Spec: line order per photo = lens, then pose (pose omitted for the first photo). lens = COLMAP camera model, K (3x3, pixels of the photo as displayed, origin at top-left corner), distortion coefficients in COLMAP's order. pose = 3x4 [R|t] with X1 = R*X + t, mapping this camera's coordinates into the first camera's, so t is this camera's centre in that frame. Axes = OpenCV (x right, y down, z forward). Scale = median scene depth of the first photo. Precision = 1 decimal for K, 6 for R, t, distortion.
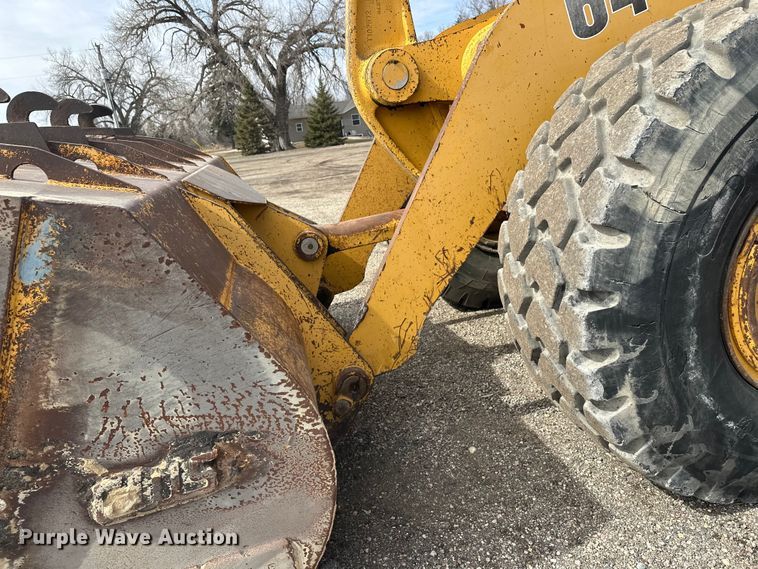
lens RADIAL K [[538.2, 0, 385.8], [0, 538.2, 283.0], [0, 0, 1]] dist [0.034182, -0.042896]
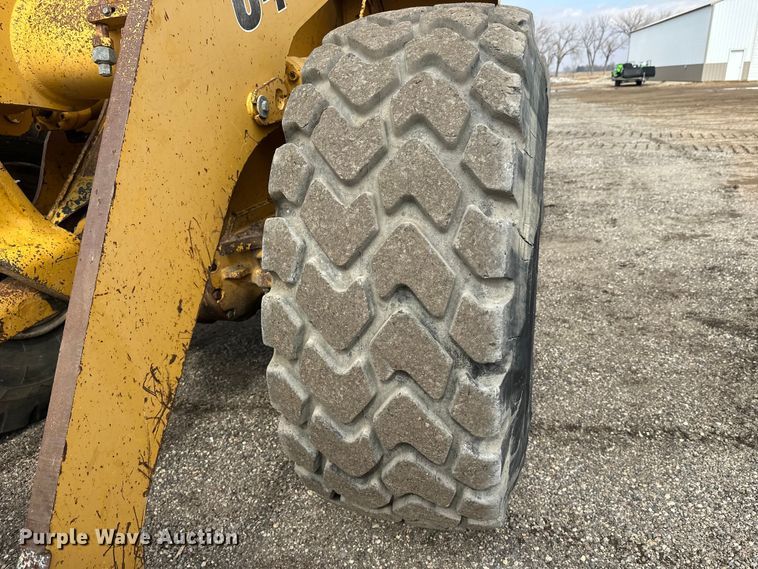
lens RADIAL K [[538.2, 0, 380.7], [0, 538.2, 283.0], [0, 0, 1]] dist [0.034182, -0.042896]
pose [[0.484711, -0.216774, 0.847387, -0.221117], [0.243928, 0.963868, 0.107044, -0.142858], [-0.839973, 0.154816, 0.520074, 0.472361]]
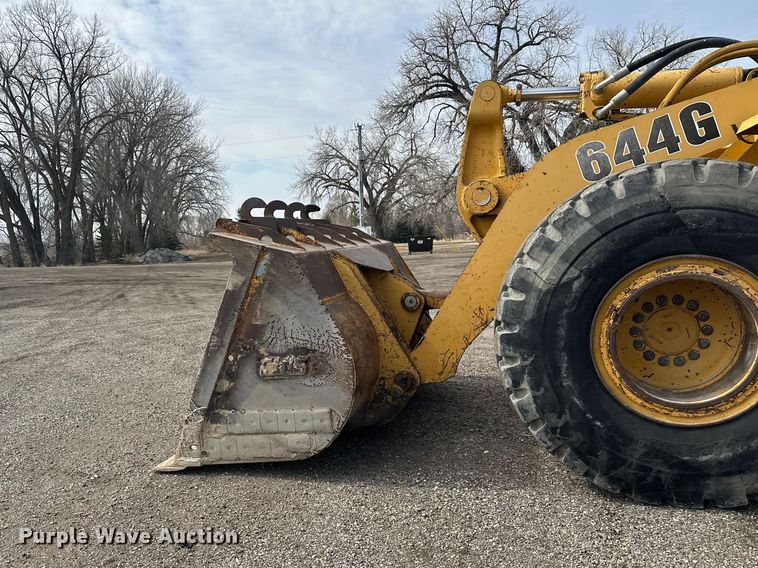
lens RADIAL K [[688.4, 0, 264.3], [0, 688.4, 317.6], [0, 0, 1]] dist [0.100012, -0.154329]
pose [[0.828618, 0.137149, -0.542754, 0.649994], [-0.207146, 0.975826, -0.069666, 0.220895], [0.520079, 0.170156, 0.836997, -0.942834]]
